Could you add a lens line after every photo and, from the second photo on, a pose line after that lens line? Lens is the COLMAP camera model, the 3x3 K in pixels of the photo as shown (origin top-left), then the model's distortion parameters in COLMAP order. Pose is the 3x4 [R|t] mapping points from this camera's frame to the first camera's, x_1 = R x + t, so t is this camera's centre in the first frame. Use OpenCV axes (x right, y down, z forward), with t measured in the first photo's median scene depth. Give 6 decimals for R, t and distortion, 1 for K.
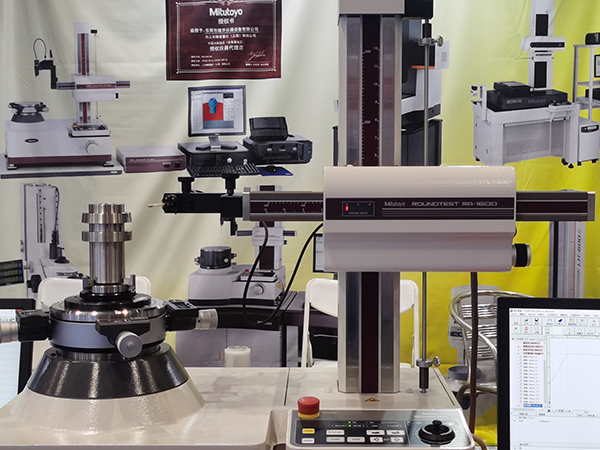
lens RADIAL K [[951.1, 0, 294.8], [0, 951.1, 227.6], [0, 0, 1]] dist [-0.003914, 0.000000]
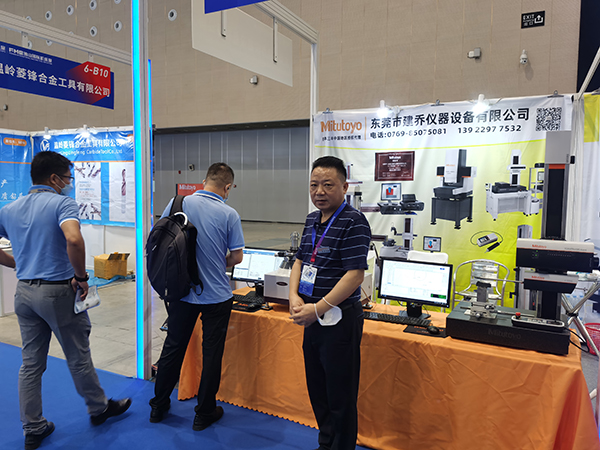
lens RADIAL K [[475.8, 0, 298.3], [0, 475.8, 219.9], [0, 0, 1]] dist [0.063912, -0.046066]
pose [[0.895054, 0.040148, -0.444146, 0.314486], [-0.041173, 0.999125, 0.007340, -0.036588], [0.444052, 0.011717, 0.895924, -0.423675]]
